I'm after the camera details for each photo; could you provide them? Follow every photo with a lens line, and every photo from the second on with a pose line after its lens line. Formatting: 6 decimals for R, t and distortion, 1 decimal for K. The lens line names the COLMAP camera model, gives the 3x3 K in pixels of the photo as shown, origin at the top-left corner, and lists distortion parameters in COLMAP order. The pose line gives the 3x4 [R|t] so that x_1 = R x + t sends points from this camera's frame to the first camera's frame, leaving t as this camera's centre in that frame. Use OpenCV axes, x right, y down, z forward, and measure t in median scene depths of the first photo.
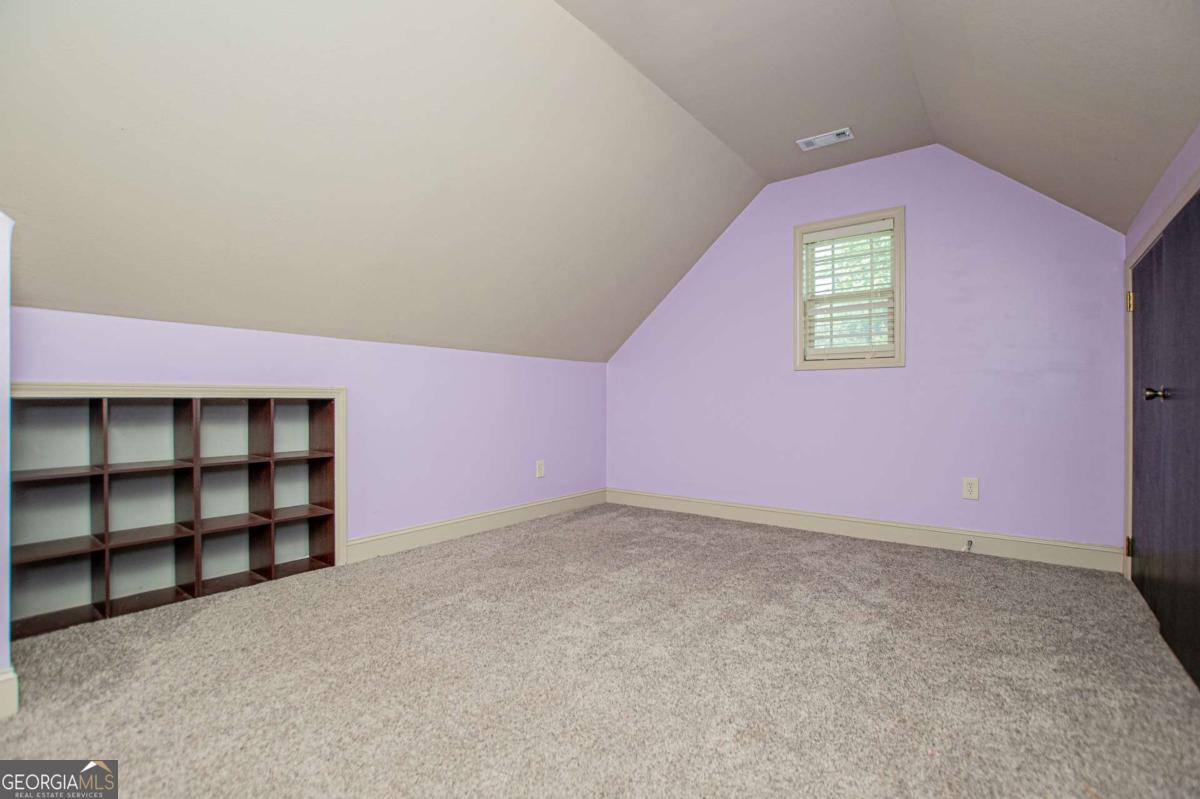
lens RADIAL K [[549.9, 0, 600.0], [0, 549.9, 399.5], [0, 0, 1]] dist [-0.032114, 0.000089]
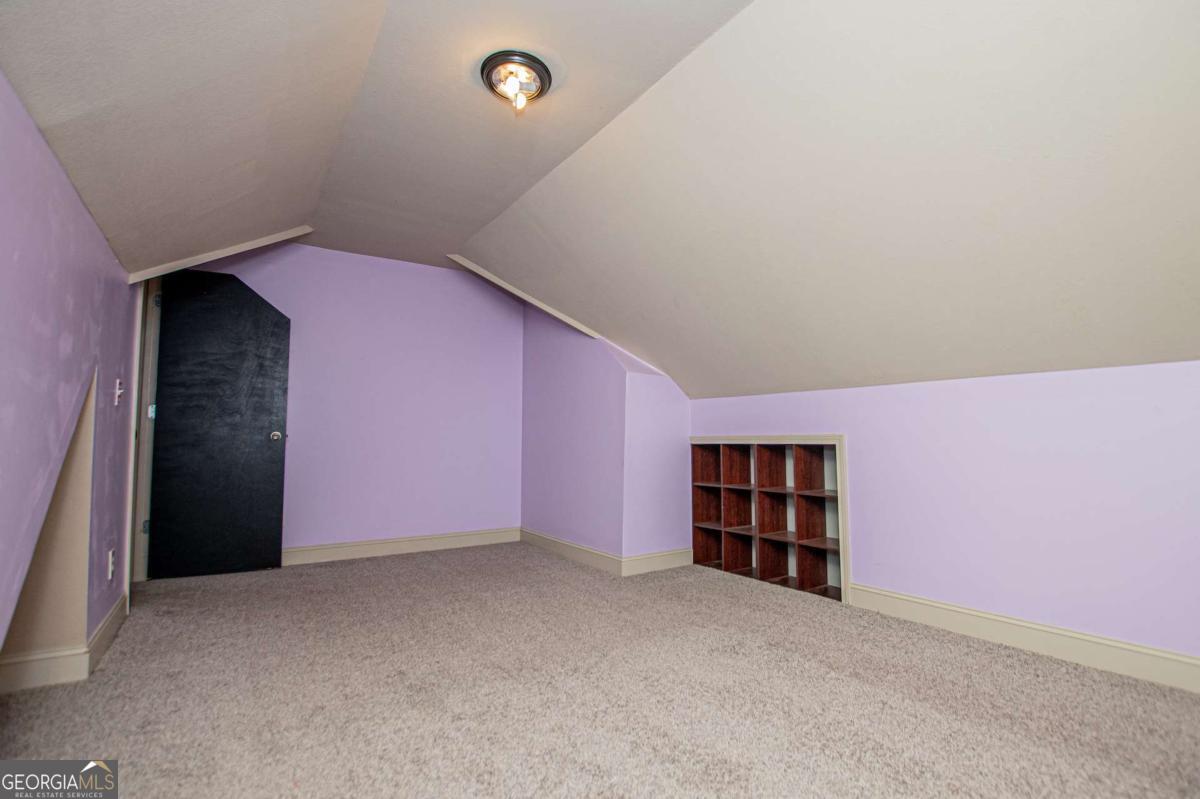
lens RADIAL K [[549.9, 0, 600.0], [0, 549.9, 399.5], [0, 0, 1]] dist [-0.032114, 0.000089]
pose [[-0.329988, -0.070197, -0.941371, 0.783645], [-0.000643, 0.997248, -0.074139, -0.011098], [0.943985, -0.023860, -0.329125, 1.003747]]
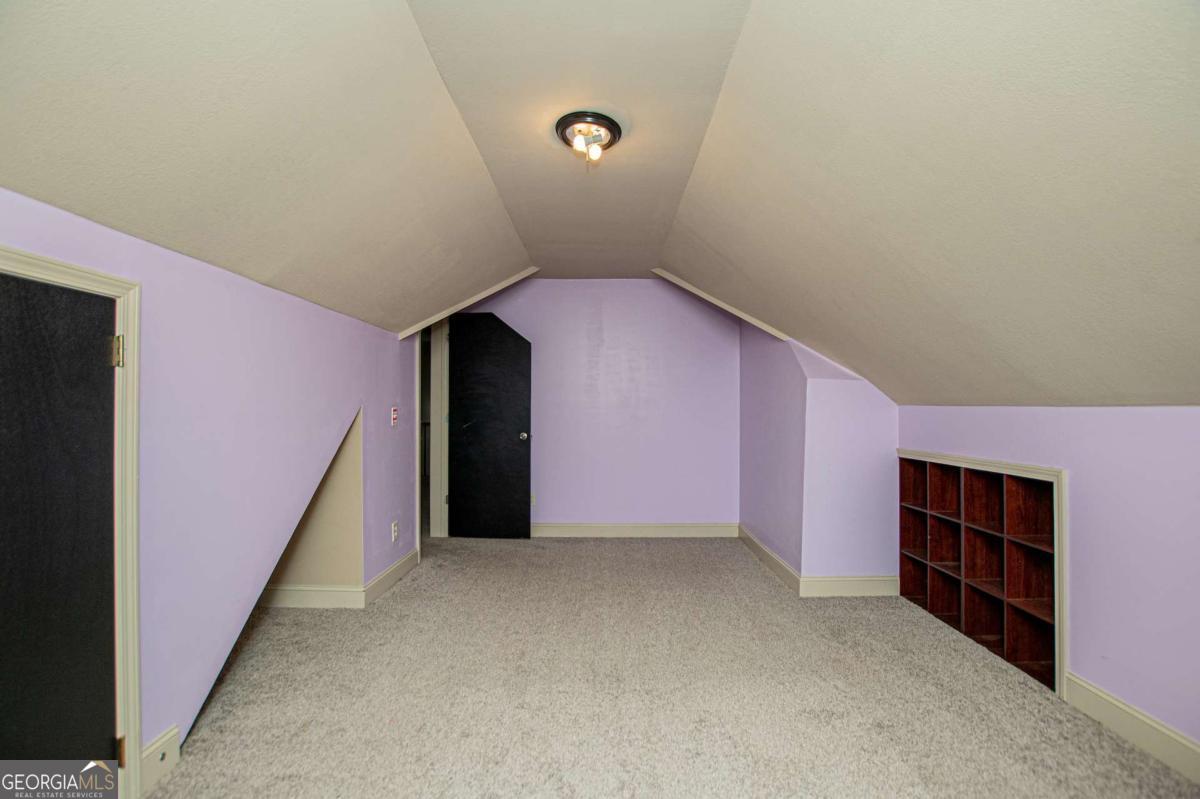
lens RADIAL K [[528.4, 0, 600.0], [0, 528.4, 399.5], [0, 0, 1]] dist [-0.028359, 0.000386]
pose [[-0.794392, -0.017419, -0.607155, 0.567291], [-0.004929, 0.999741, -0.022232, -0.114083], [0.607385, -0.014668, -0.794272, 1.317771]]
